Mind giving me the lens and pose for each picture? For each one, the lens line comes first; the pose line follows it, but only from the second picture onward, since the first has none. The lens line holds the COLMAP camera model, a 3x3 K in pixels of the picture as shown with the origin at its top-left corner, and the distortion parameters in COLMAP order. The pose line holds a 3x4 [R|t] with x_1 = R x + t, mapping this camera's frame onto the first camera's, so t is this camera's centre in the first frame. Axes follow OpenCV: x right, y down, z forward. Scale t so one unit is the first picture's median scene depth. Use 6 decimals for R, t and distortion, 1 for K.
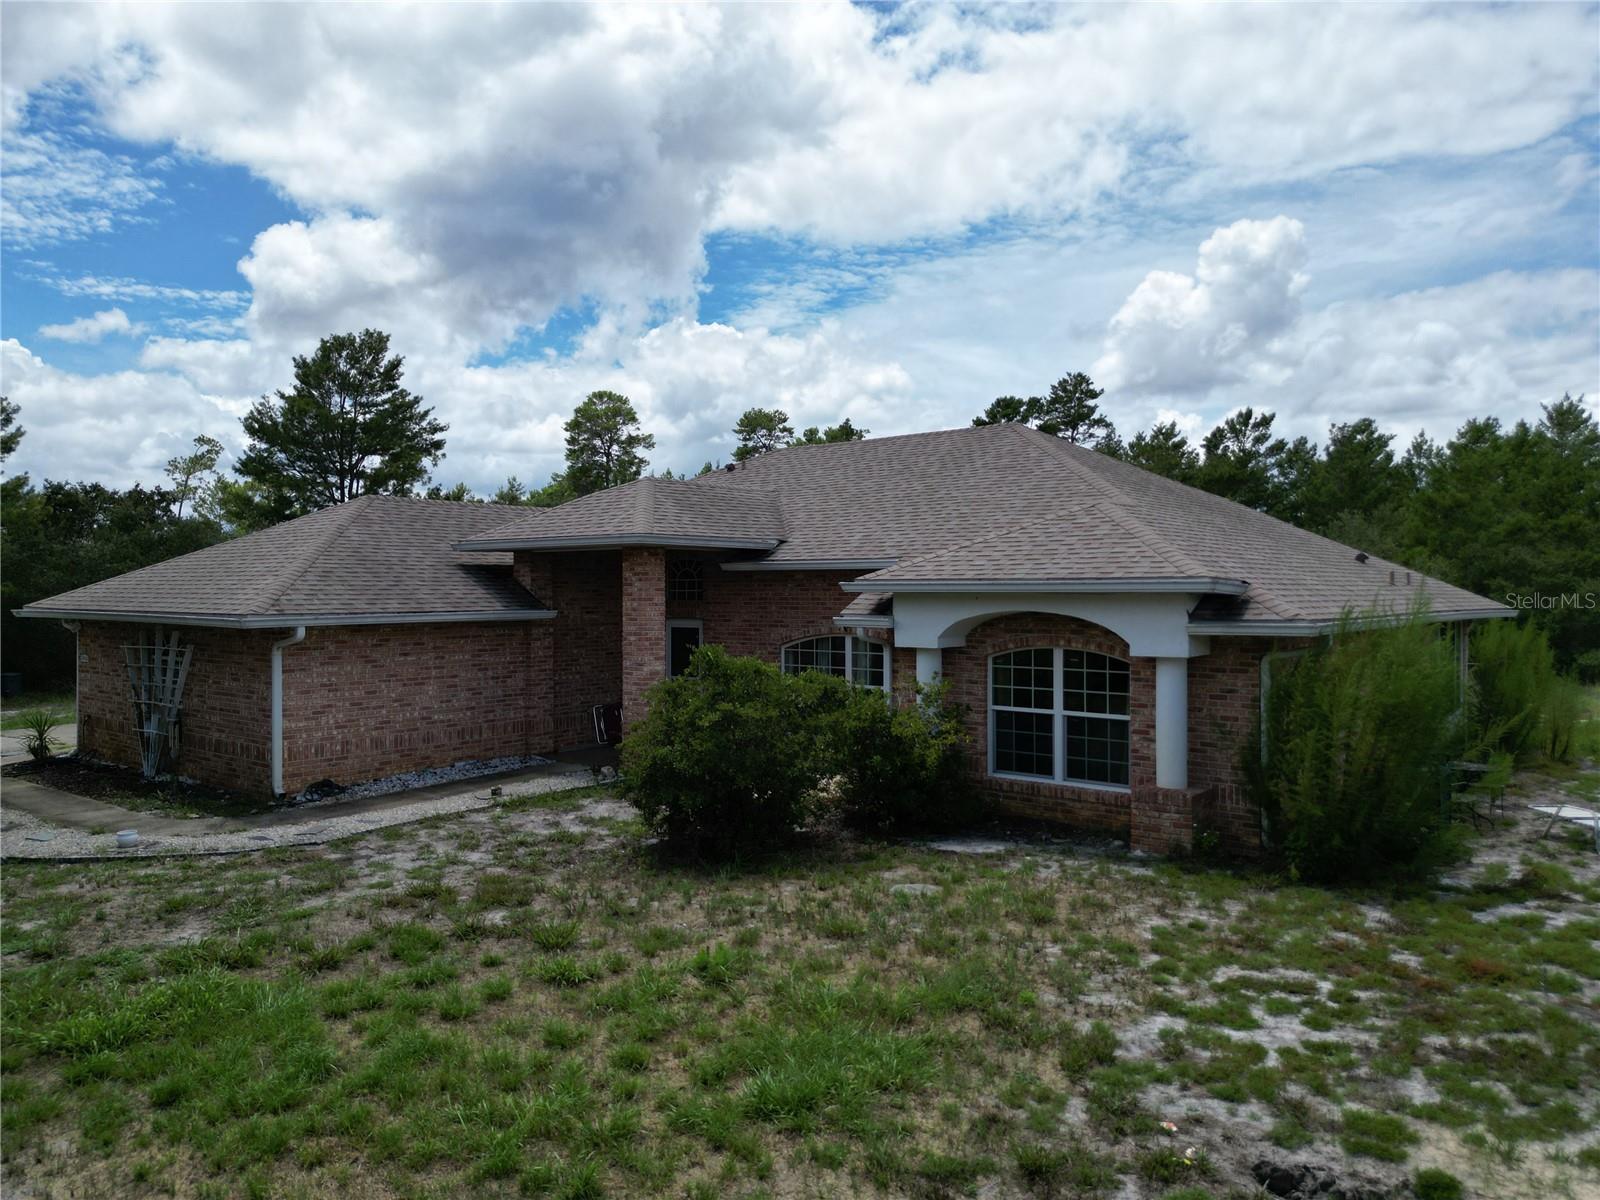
lens RADIAL K [[1129.2, 0, 805.9], [0, 1129.2, 590.9], [0, 0, 1]] dist [0.054171, -0.051648]
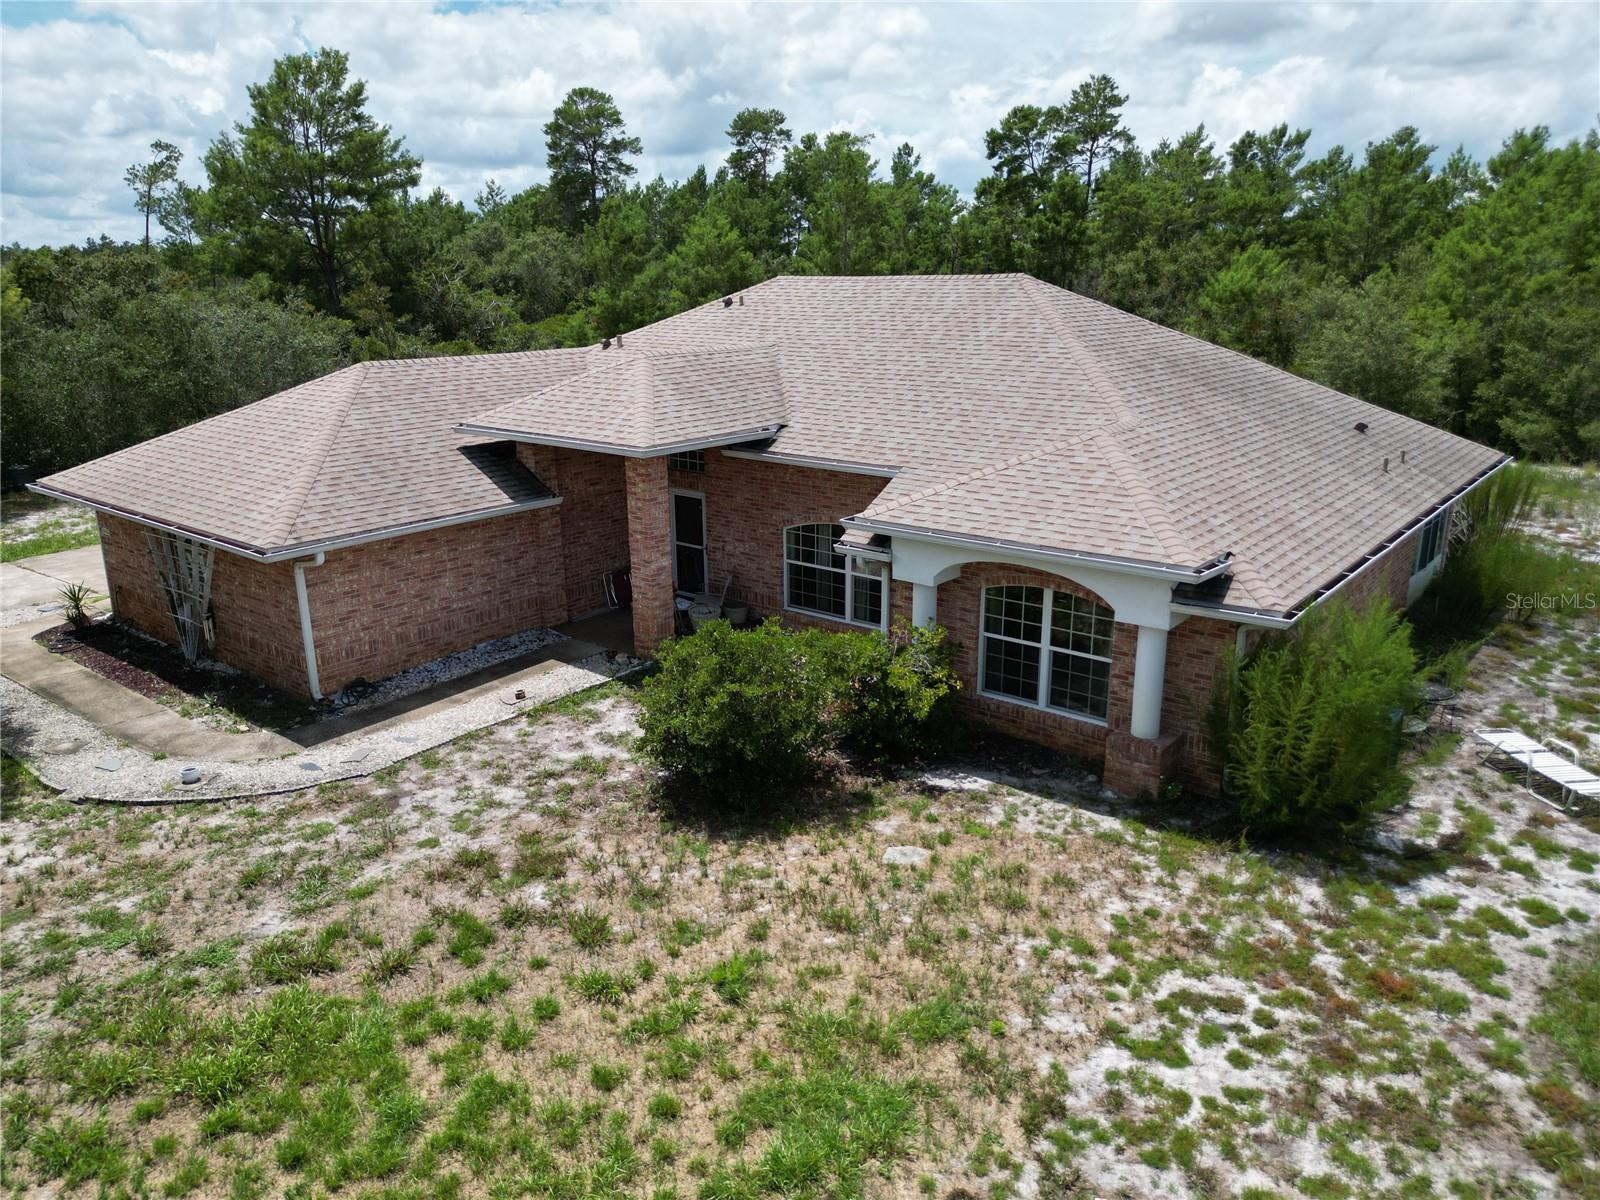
lens RADIAL K [[1129.2, 0, 805.4], [0, 1129.2, 599.9], [0, 0, 1]] dist [0.054171, -0.051648]
pose [[0.999987, -0.004782, -0.001620, -0.000216], [0.005043, 0.961134, 0.276037, -0.230906], [0.000237, -0.276042, 0.961146, -0.007090]]
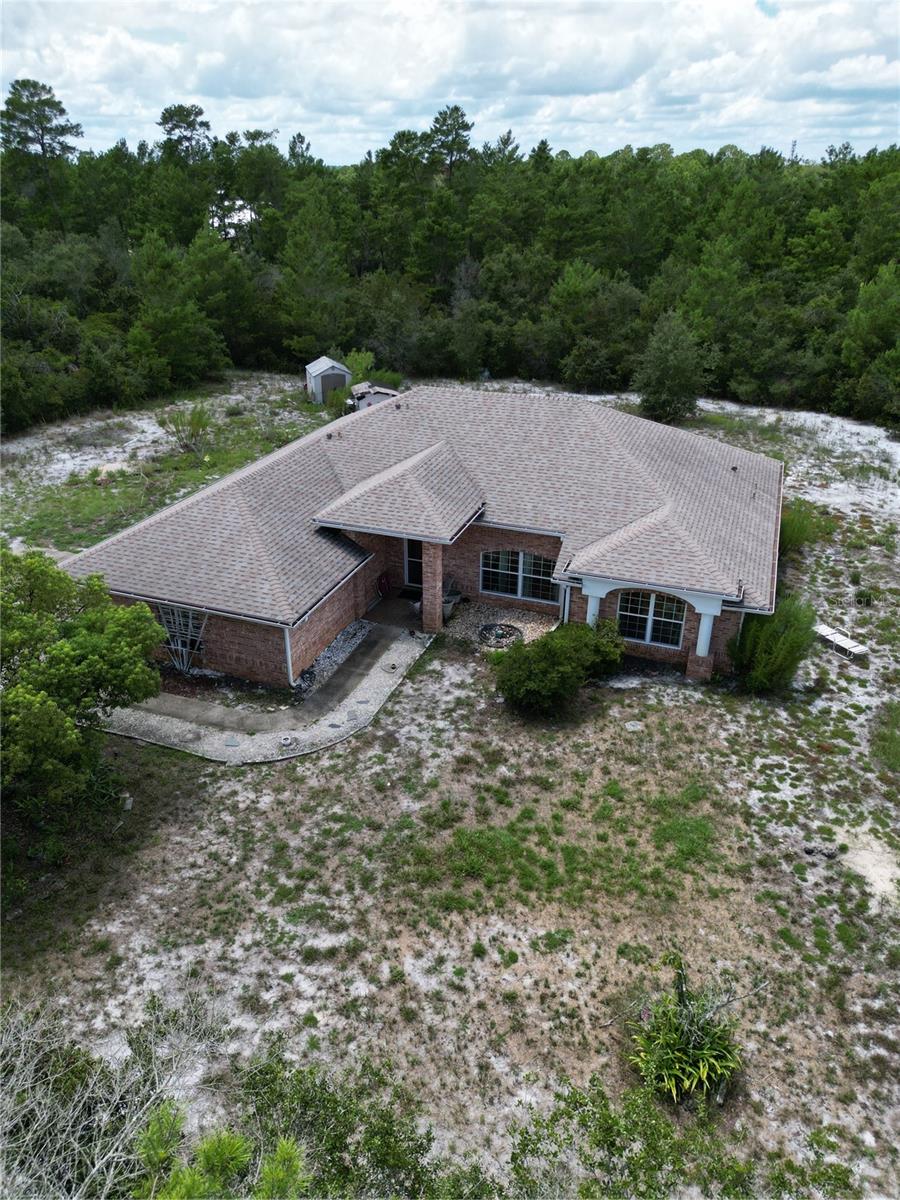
lens RADIAL K [[846.9, 0, 449.8], [0, 846.9, 594.7], [0, 0, 1]] dist [0.054171, -0.051648]
pose [[0.949101, -0.138294, 0.282988, -0.679374], [-0.002404, 0.895248, 0.445562, -0.733447], [-0.314963, -0.423563, 0.849348, -0.362186]]
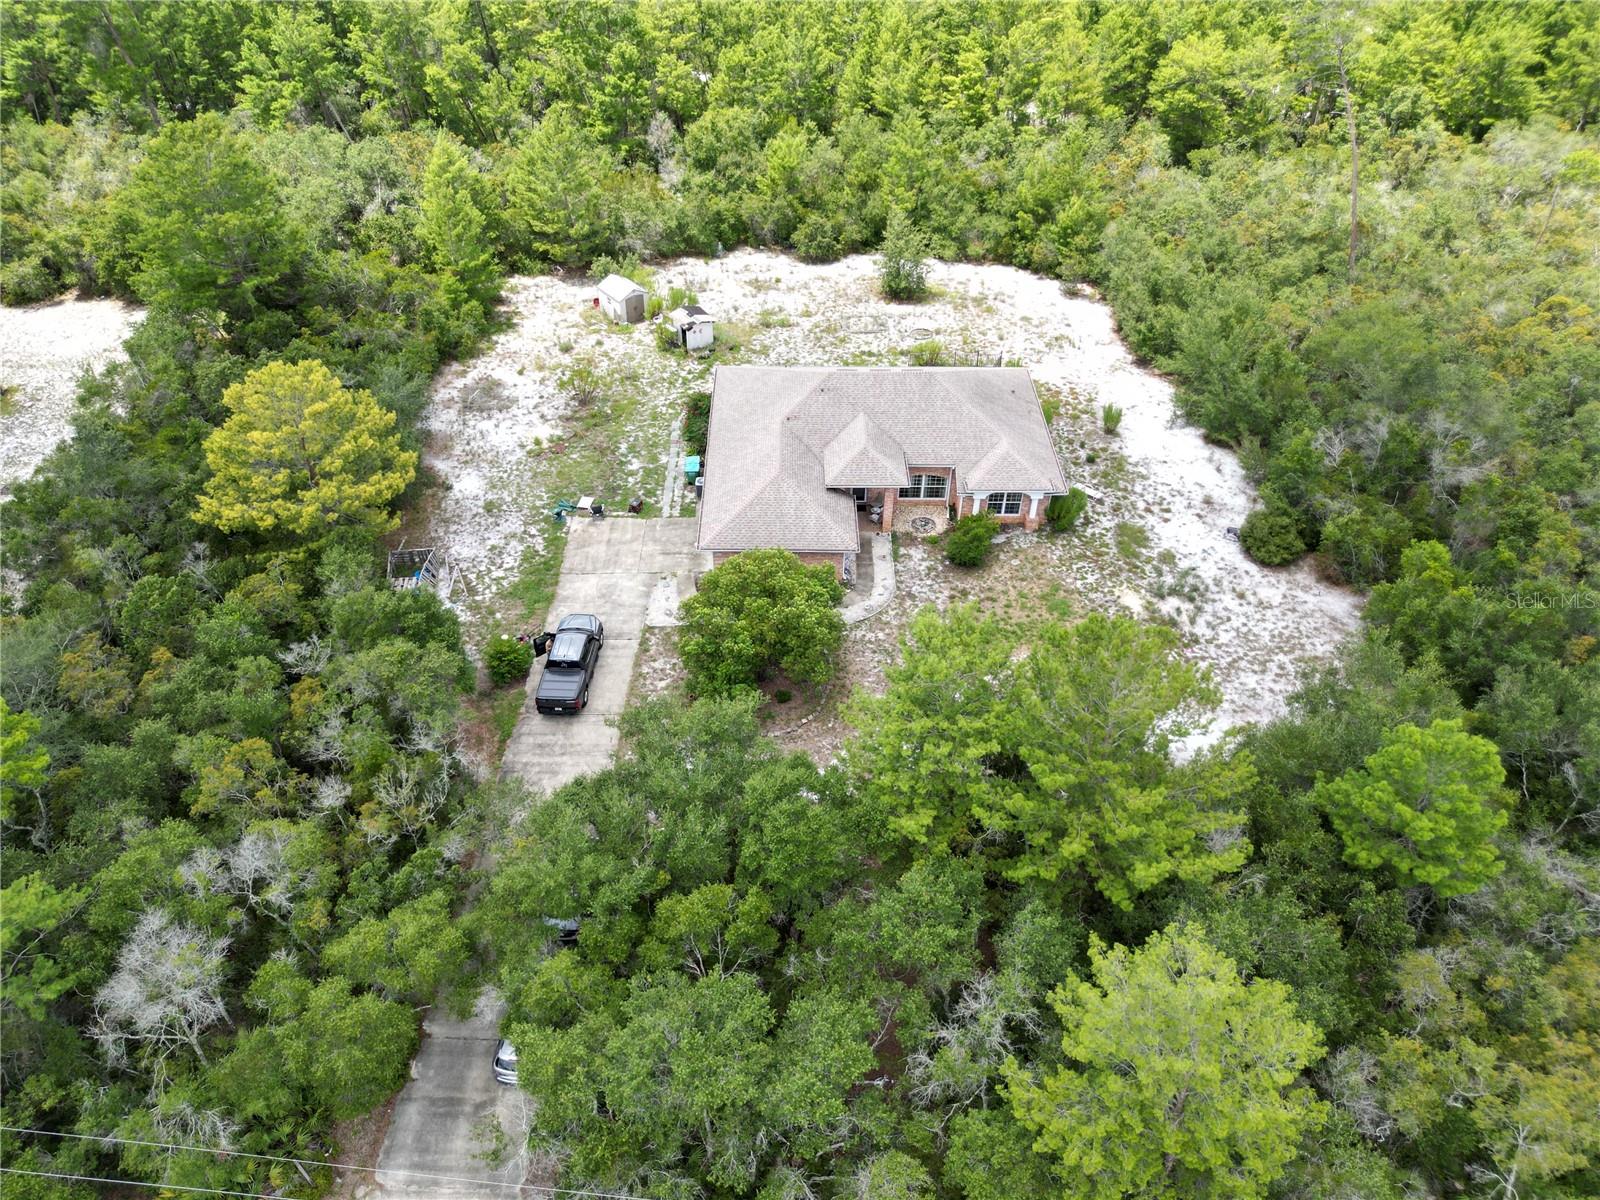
lens RADIAL K [[1129.2, 0, 799.9], [0, 1129.2, 594.8], [0, 0, 1]] dist [0.054171, -0.051648]
pose [[0.778696, -0.396976, 0.485843, -2.767446], [-0.006822, 0.768969, 0.639249, -2.502669], [-0.627365, -0.501095, 0.596085, -1.369049]]
